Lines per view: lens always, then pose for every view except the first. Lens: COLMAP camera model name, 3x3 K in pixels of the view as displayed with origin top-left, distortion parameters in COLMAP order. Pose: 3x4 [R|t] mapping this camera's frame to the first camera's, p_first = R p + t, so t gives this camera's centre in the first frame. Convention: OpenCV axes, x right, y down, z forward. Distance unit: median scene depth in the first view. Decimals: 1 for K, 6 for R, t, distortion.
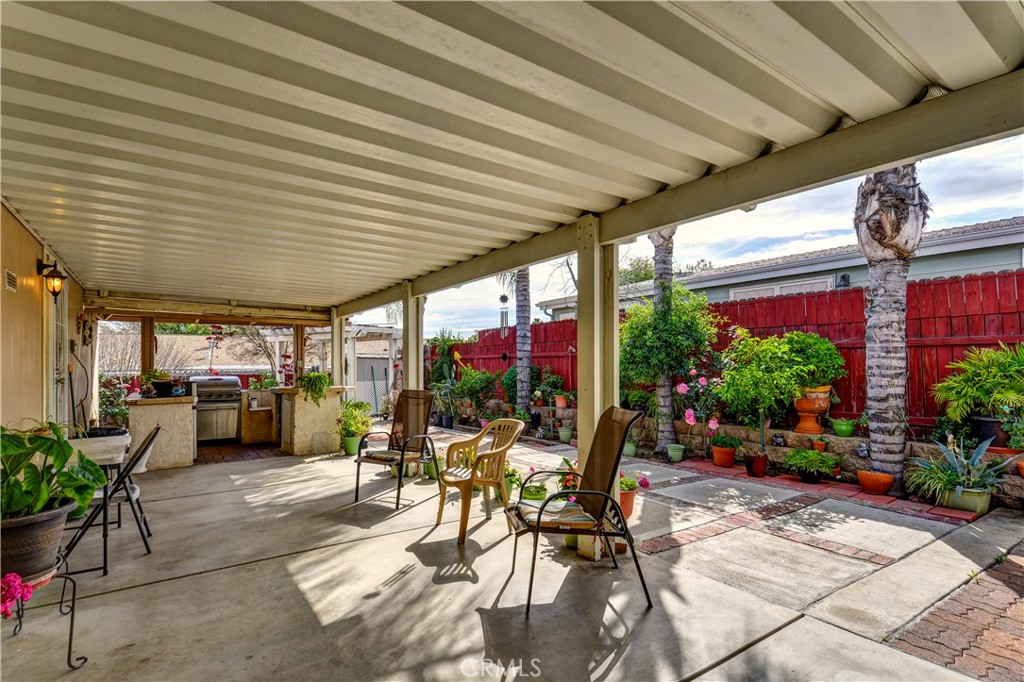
lens RADIAL K [[472.1, 0, 503.3], [0, 472.1, 362.7], [0, 0, 1]] dist [0.002060, -0.000401]
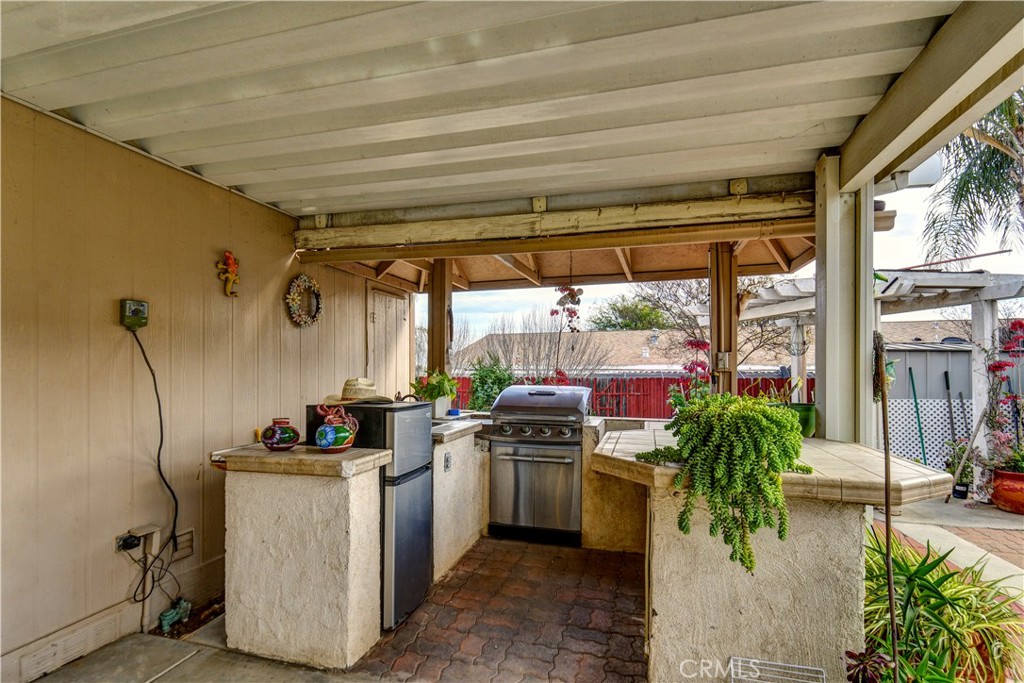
lens RADIAL K [[472.1, 0, 518.4], [0, 472.1, 364.7], [0, 0, 1]] dist [0.002060, -0.000401]
pose [[0.616901, -0.000755, -0.787040, -0.251391], [0.000954, 1.000000, -0.000212, 0.005970], [0.787040, -0.000620, 0.616902, 0.684380]]
